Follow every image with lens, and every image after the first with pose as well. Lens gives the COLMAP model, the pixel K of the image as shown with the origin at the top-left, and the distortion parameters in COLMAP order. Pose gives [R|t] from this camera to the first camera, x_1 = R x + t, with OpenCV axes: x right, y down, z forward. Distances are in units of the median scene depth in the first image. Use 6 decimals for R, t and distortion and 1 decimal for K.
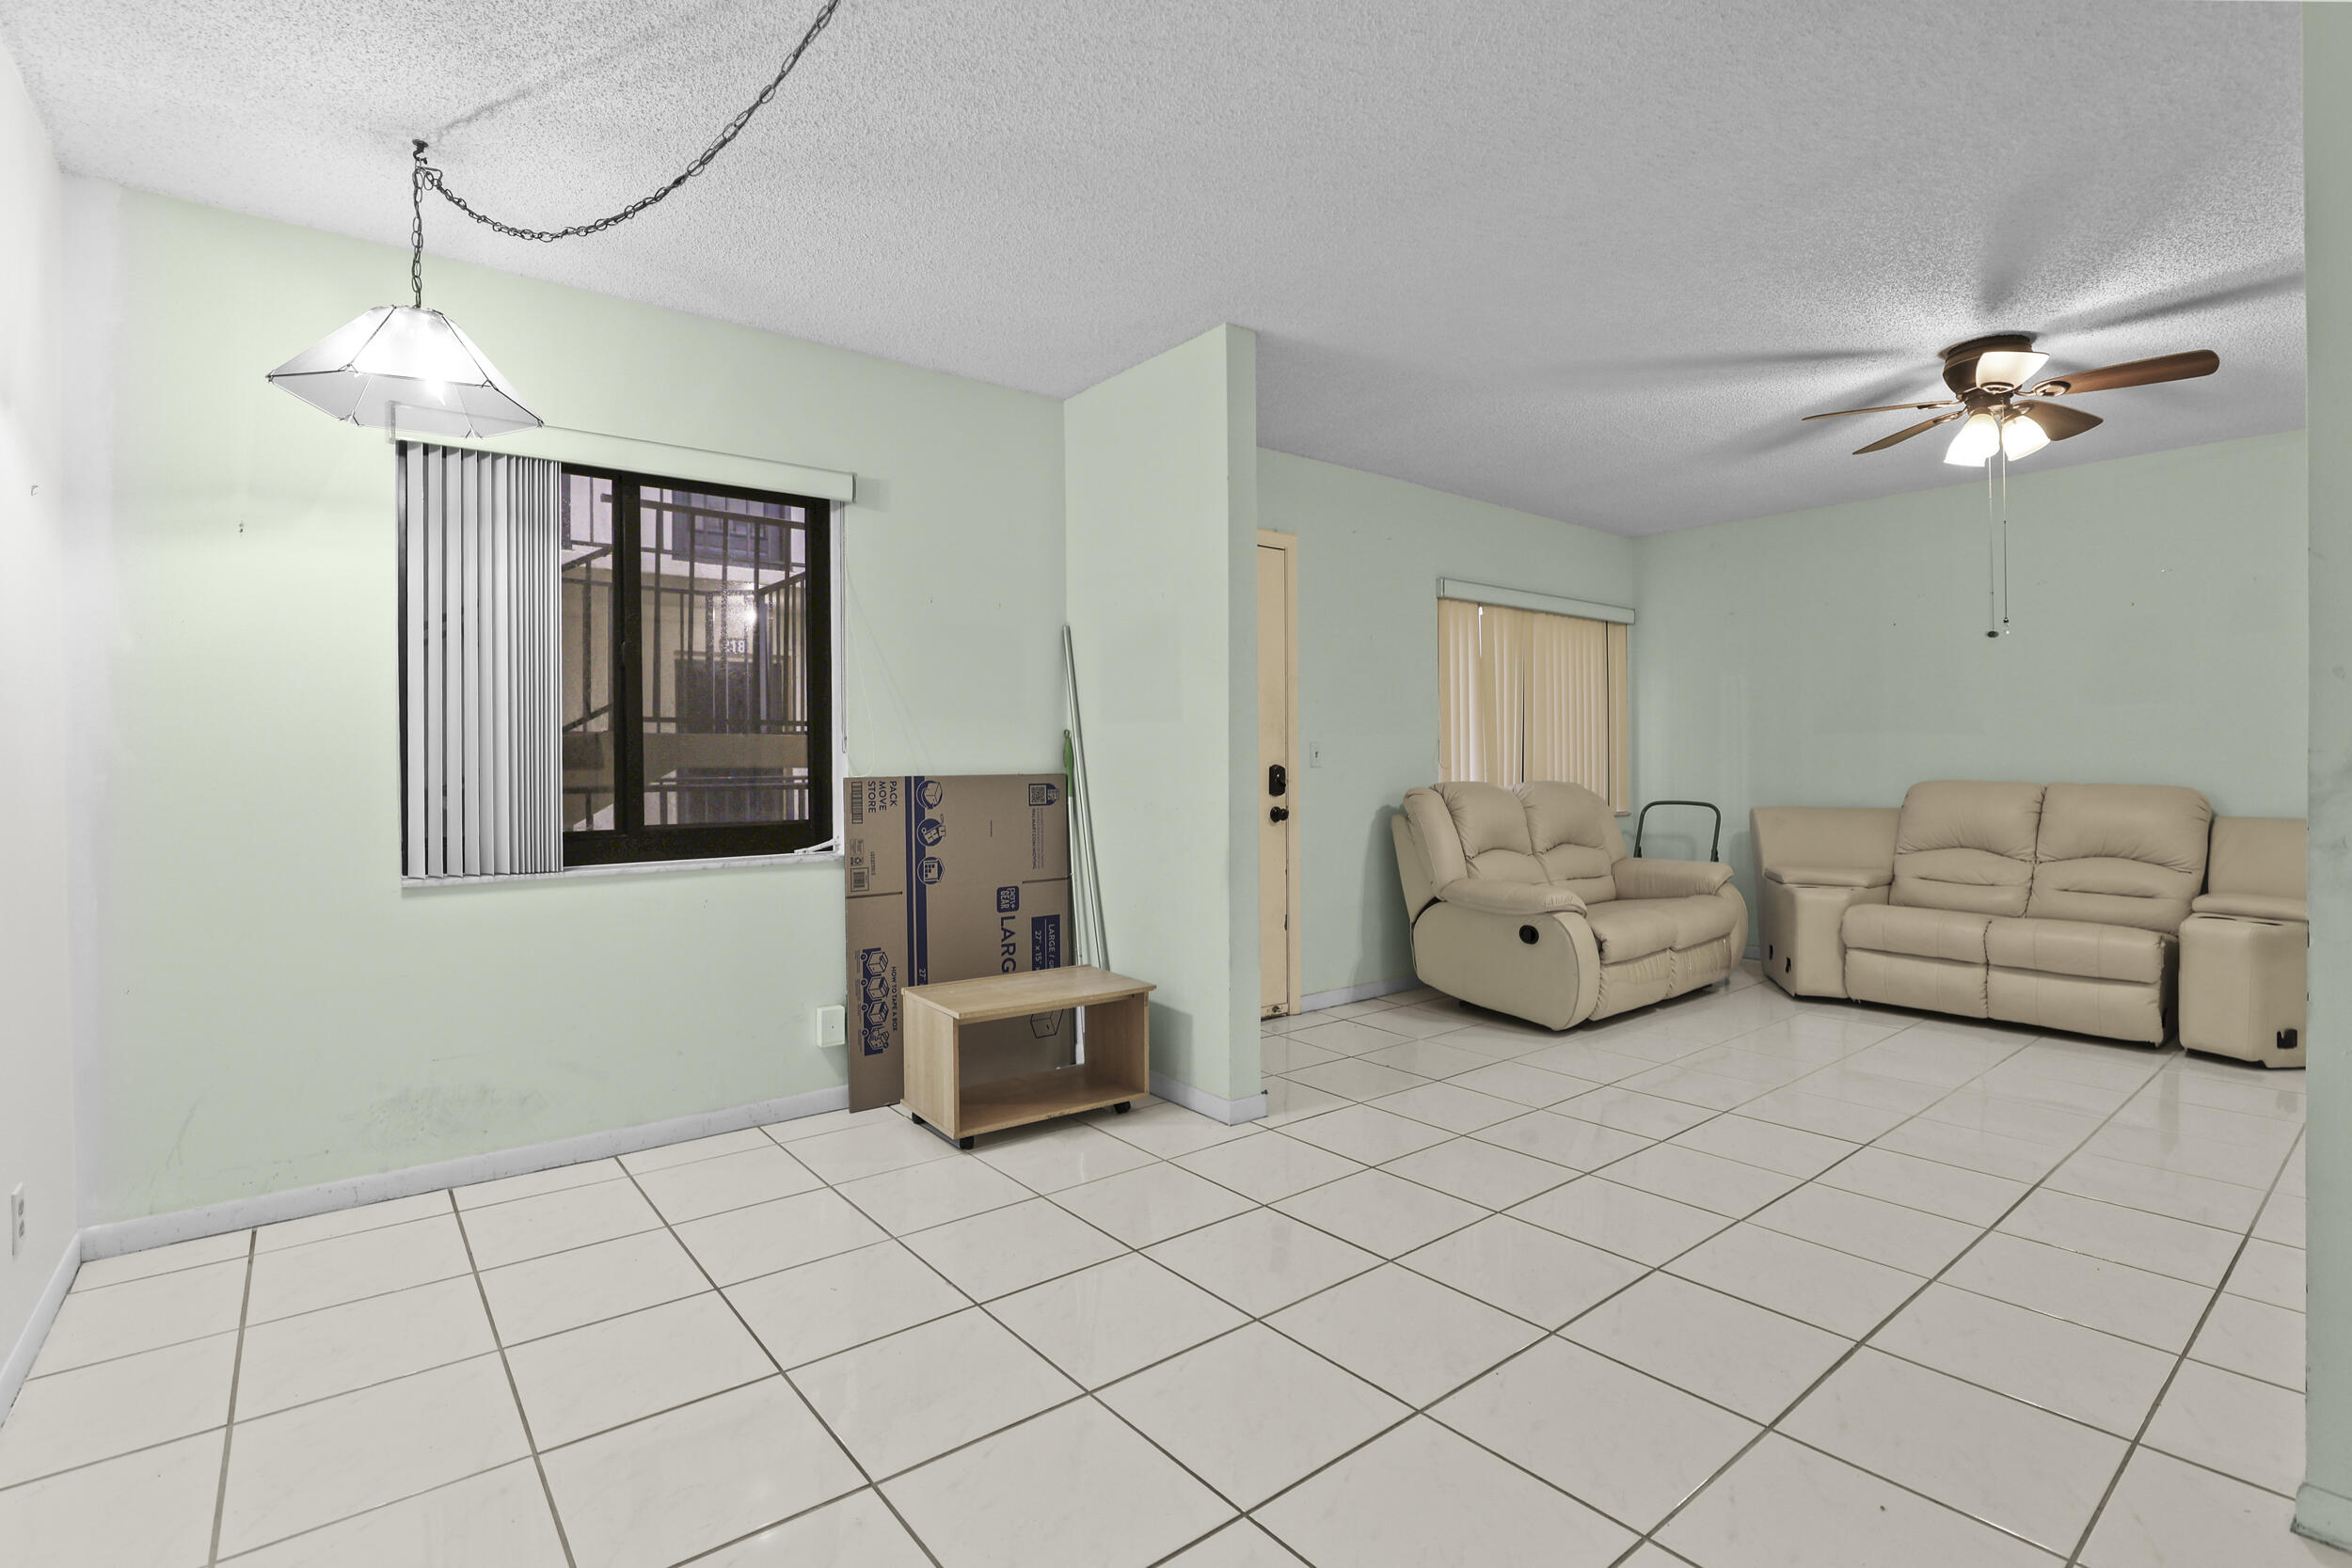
lens RADIAL K [[1099.3, 0, 1164.2], [0, 1099.3, 770.6], [0, 0, 1]] dist [-0.029623, 0.002938]
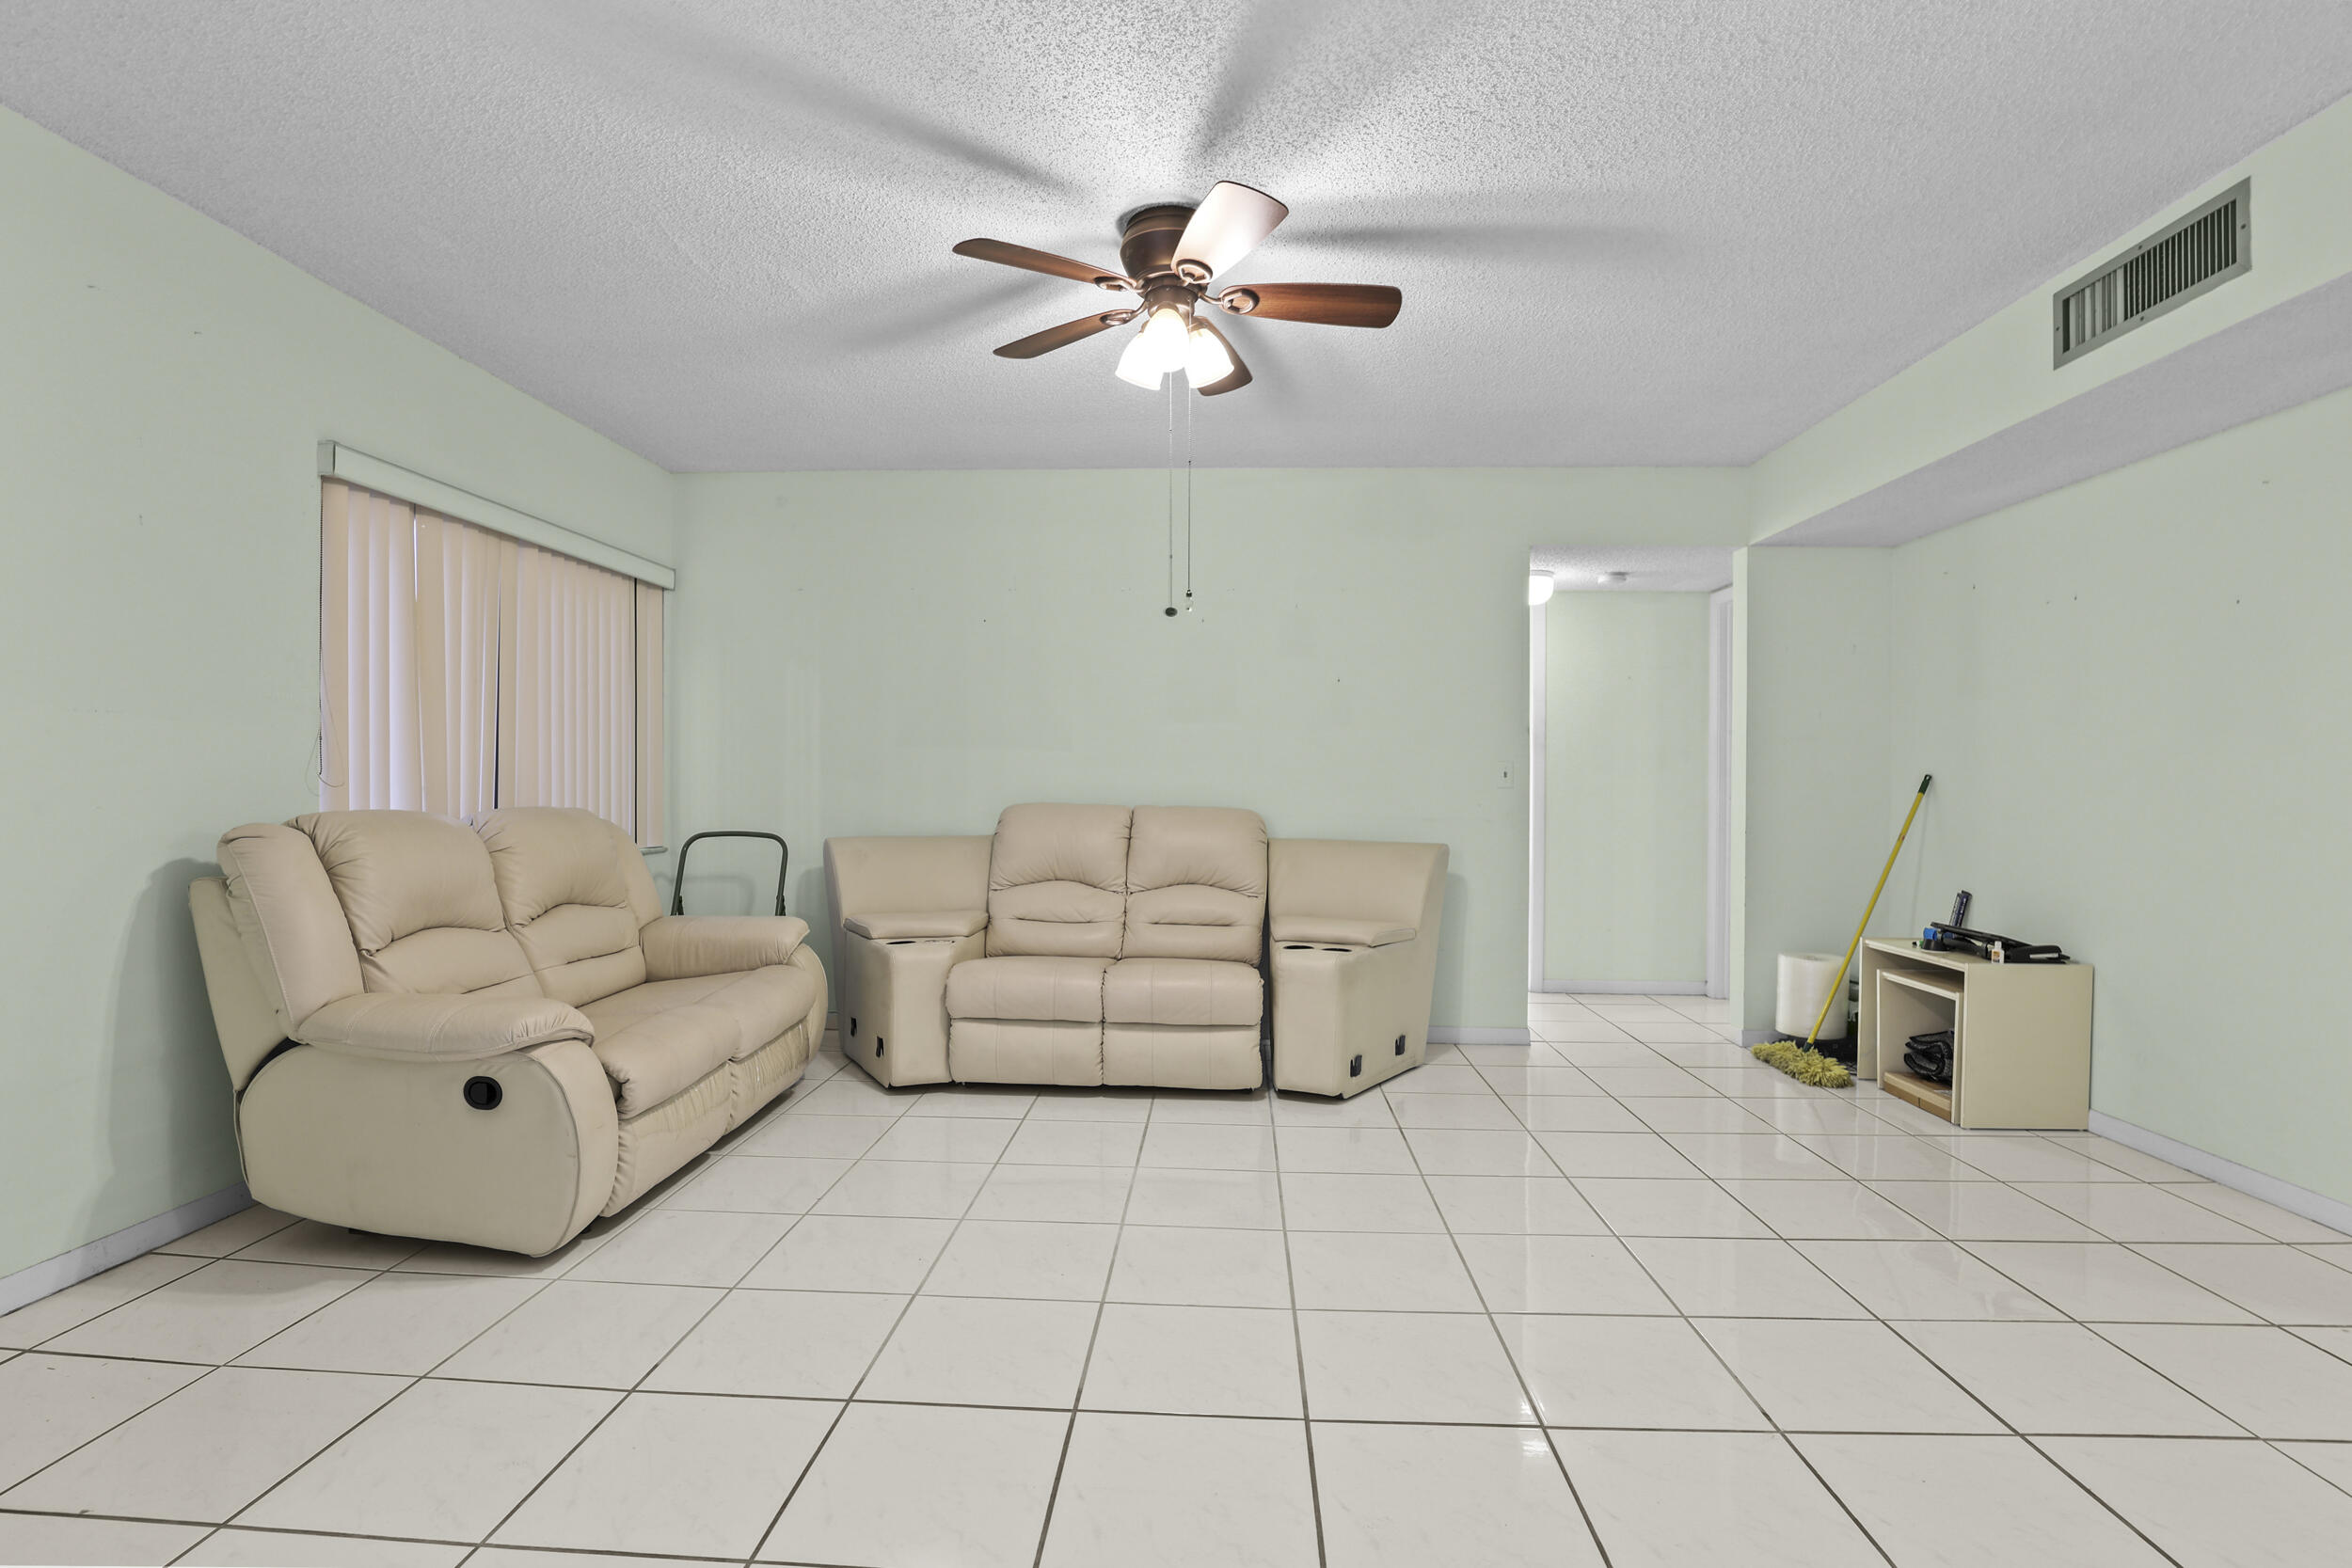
lens RADIAL K [[1099.3, 0, 1183.4], [0, 1099.3, 781.8], [0, 0, 1]] dist [-0.029623, 0.002938]
pose [[0.661450, 0.007760, 0.749949, 0.171848], [-0.003406, 0.999967, -0.007343, -0.002378], [-0.749982, 0.002303, 0.661455, 0.415157]]
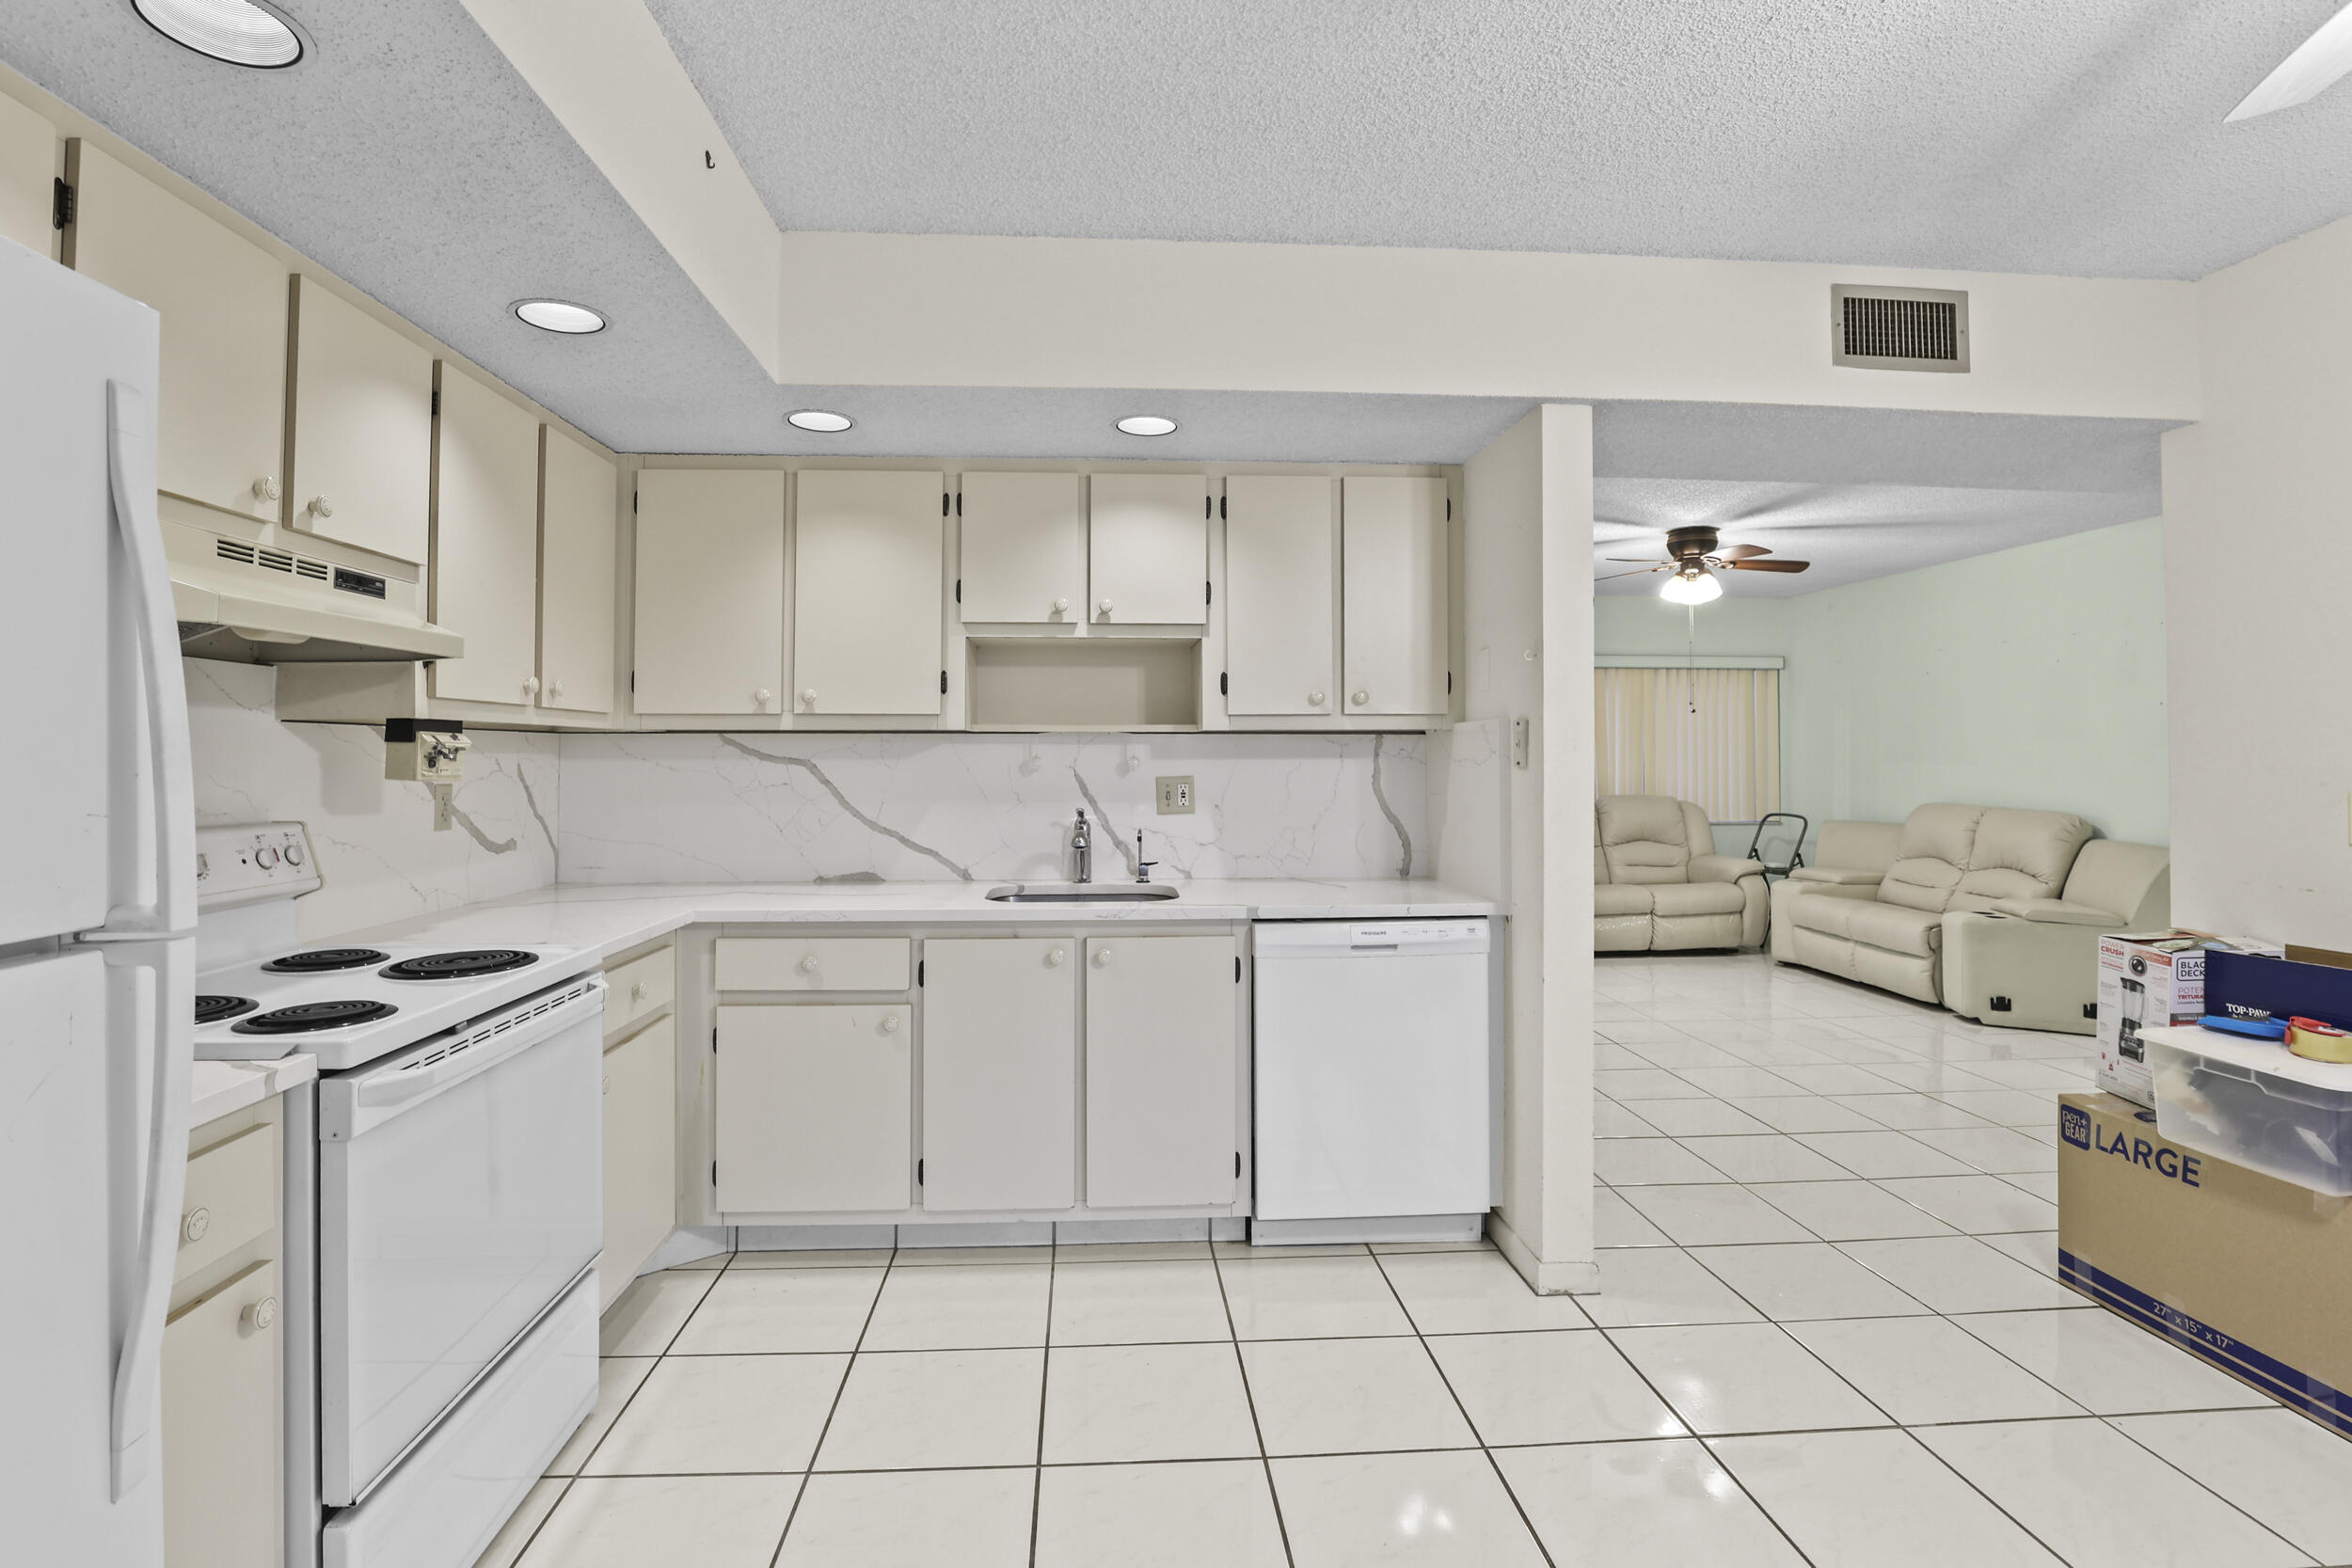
lens RADIAL K [[1099.3, 0, 1177.2], [0, 1099.3, 777.4], [0, 0, 1]] dist [-0.029623, 0.002938]
pose [[0.824570, 0.013151, -0.565607, 0.890067], [-0.003841, 0.999837, 0.017648, -0.047960], [0.565747, -0.012380, 0.824486, -0.641488]]
